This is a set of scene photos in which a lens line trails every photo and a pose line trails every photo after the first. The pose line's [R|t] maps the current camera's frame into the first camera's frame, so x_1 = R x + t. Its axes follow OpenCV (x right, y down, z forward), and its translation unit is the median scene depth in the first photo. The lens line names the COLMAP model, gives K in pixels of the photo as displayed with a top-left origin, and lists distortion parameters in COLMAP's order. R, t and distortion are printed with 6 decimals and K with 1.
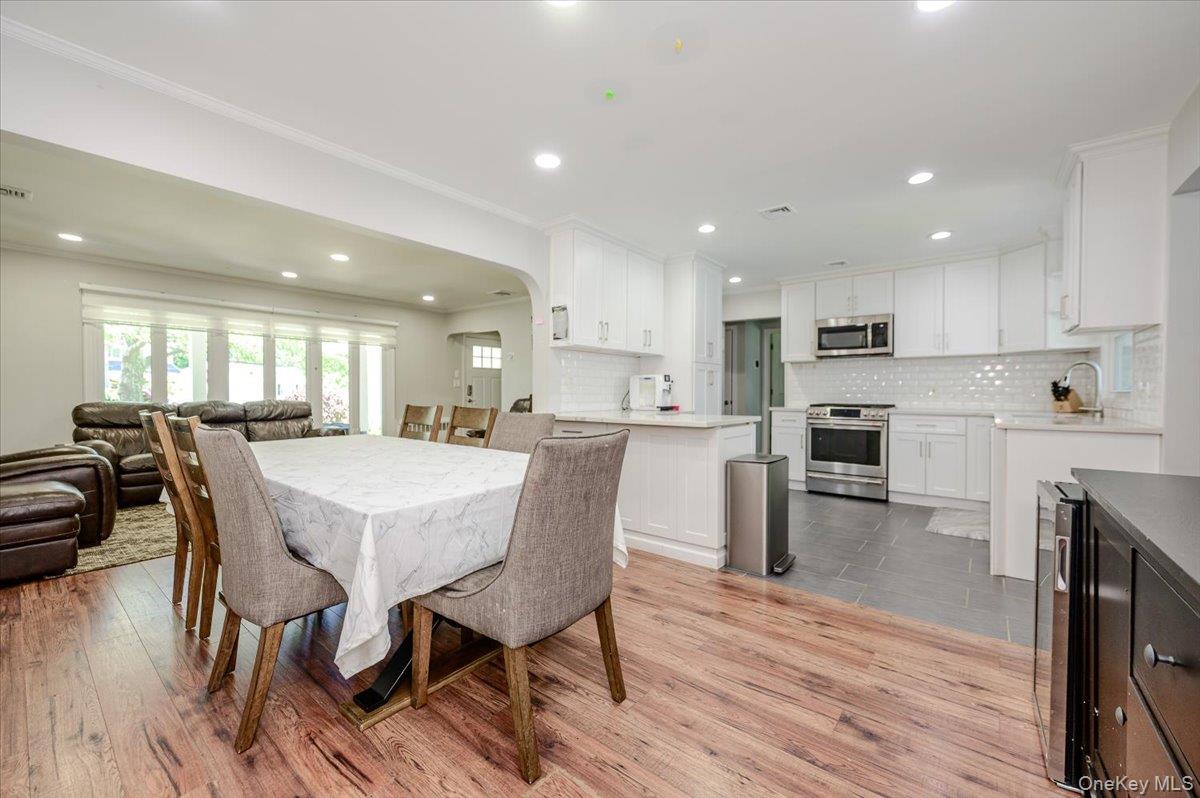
lens RADIAL K [[477.6, 0, 600.4], [0, 477.6, 398.6], [0, 0, 1]] dist [0.000484, -0.000668]
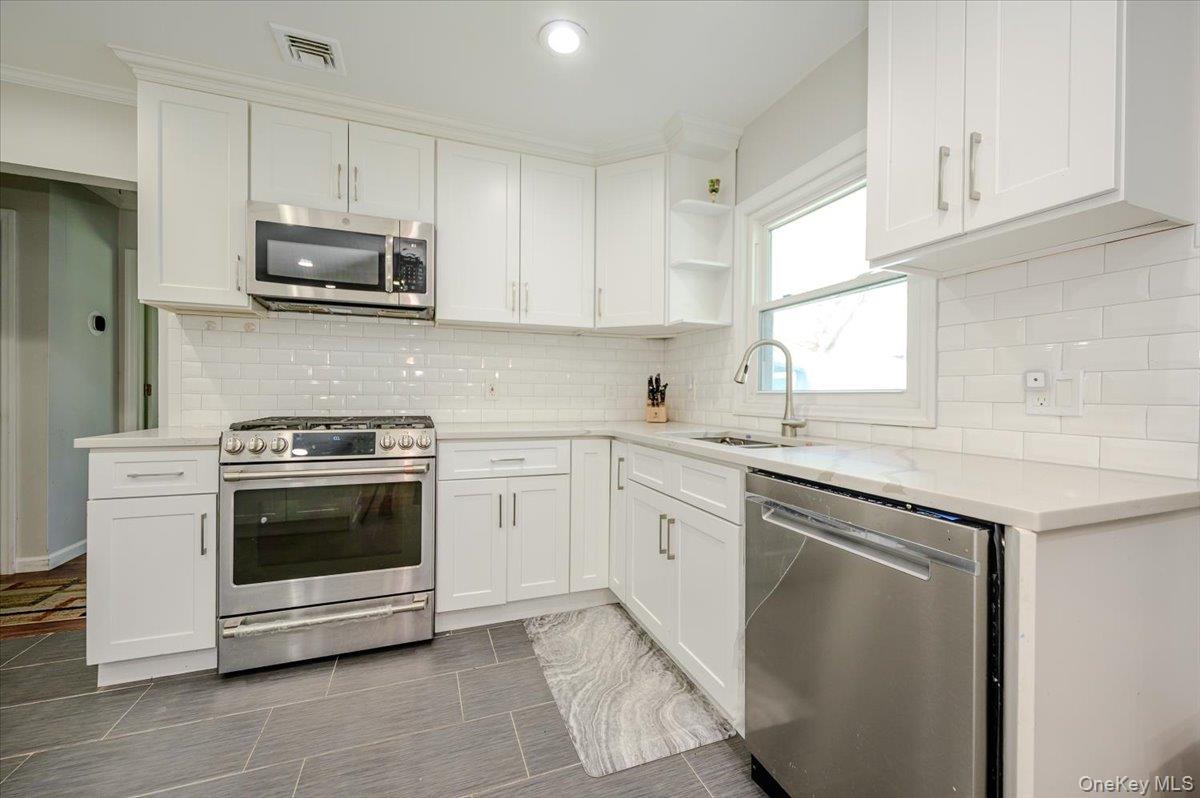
lens RADIAL K [[477.6, 0, 605.7], [0, 477.6, 397.8], [0, 0, 1]] dist [0.000484, -0.000668]
pose [[0.500981, -0.001458, 0.865457, 0.288424], [0.004929, 0.999987, -0.001169, -0.005450], [-0.865444, 0.004852, 0.500982, 0.618576]]
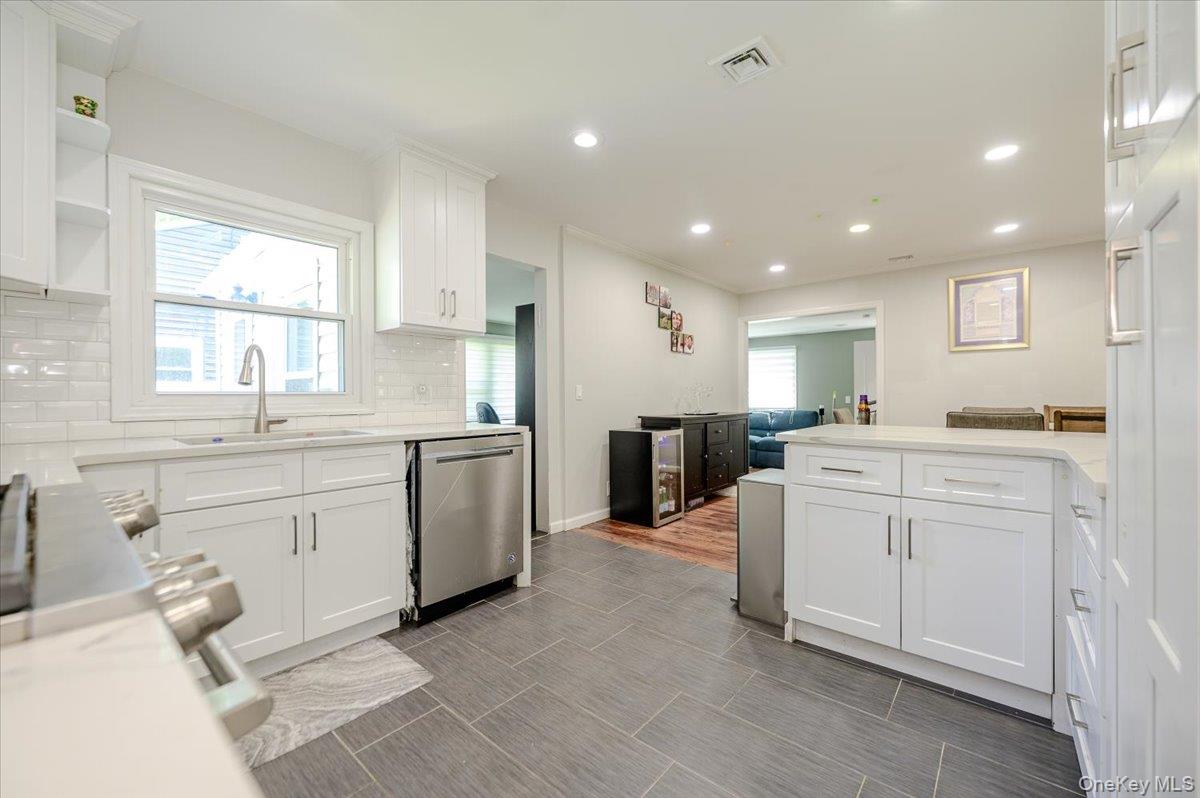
lens RADIAL K [[477.6, 0, 602.2], [0, 477.6, 397.3], [0, 0, 1]] dist [0.000484, -0.000668]
pose [[-0.999596, 0.002186, 0.028344, 0.378587], [0.002696, 0.999835, 0.017965, -0.013767], [-0.028300, 0.018034, -0.999437, 1.128011]]
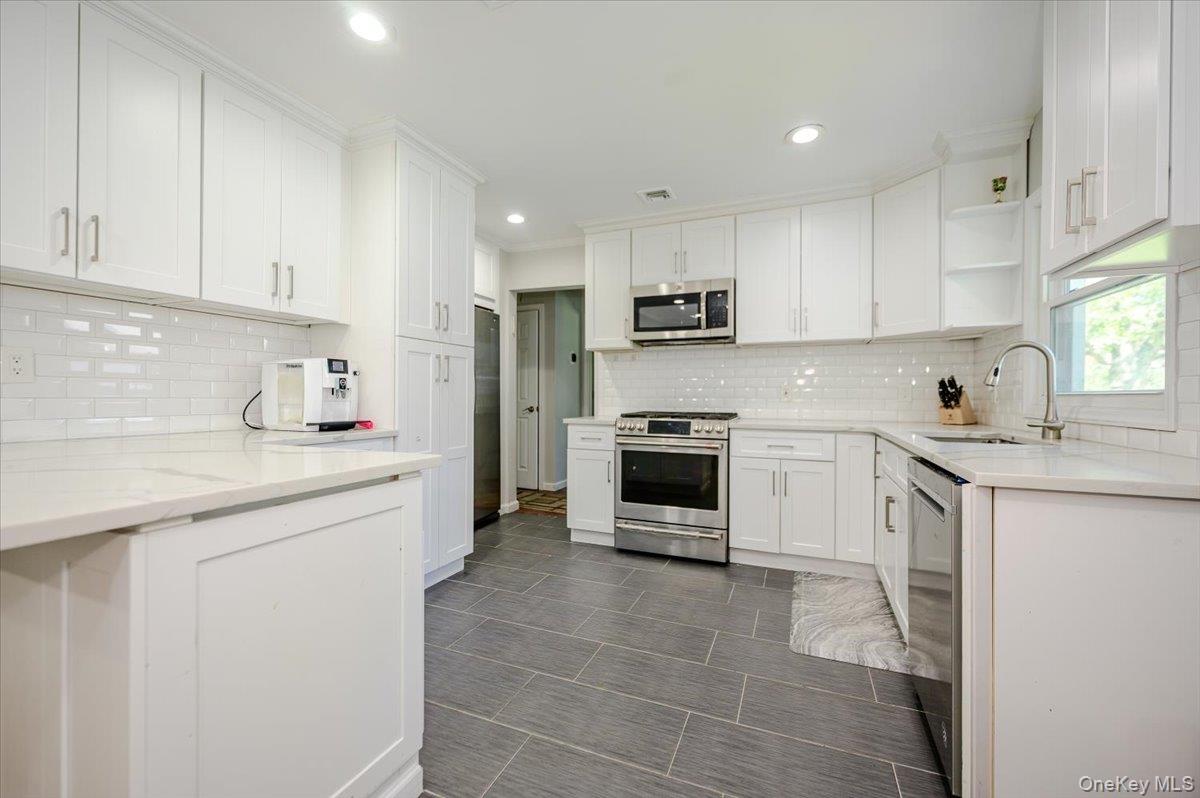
lens RADIAL K [[477.6, 0, 602.9], [0, 477.6, 396.8], [0, 0, 1]] dist [0.000484, -0.000668]
pose [[0.959424, 0.001029, 0.281966, 0.247524], [0.002061, 0.999941, -0.010661, -0.004146], [-0.281961, 0.010809, 0.959365, 0.412009]]
